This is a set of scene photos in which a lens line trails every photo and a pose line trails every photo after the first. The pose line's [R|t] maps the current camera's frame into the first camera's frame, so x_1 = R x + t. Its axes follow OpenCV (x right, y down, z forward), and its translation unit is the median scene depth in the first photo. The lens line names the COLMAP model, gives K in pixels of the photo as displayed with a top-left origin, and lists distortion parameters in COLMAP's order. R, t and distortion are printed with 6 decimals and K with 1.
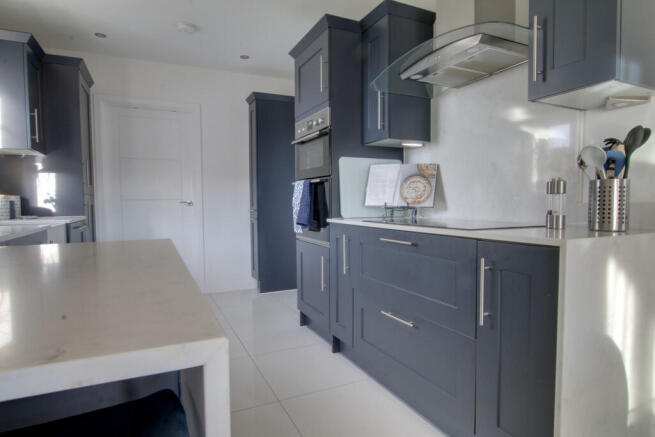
lens RADIAL K [[379.3, 0, 327.5], [0, 379.3, 218.5], [0, 0, 1]] dist [0.000718, 0.000379]
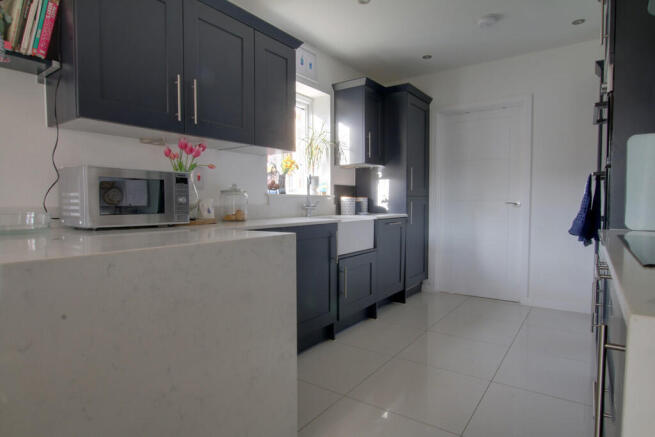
lens RADIAL K [[375.7, 0, 327.5], [0, 375.7, 218.5], [0, 0, 1]] dist [-0.001497, -0.000070]
pose [[0.499853, 0.043541, -0.865015, 0.274552], [-0.042225, 0.998773, 0.025874, -0.012966], [0.865080, 0.023592, 0.501078, 0.196850]]
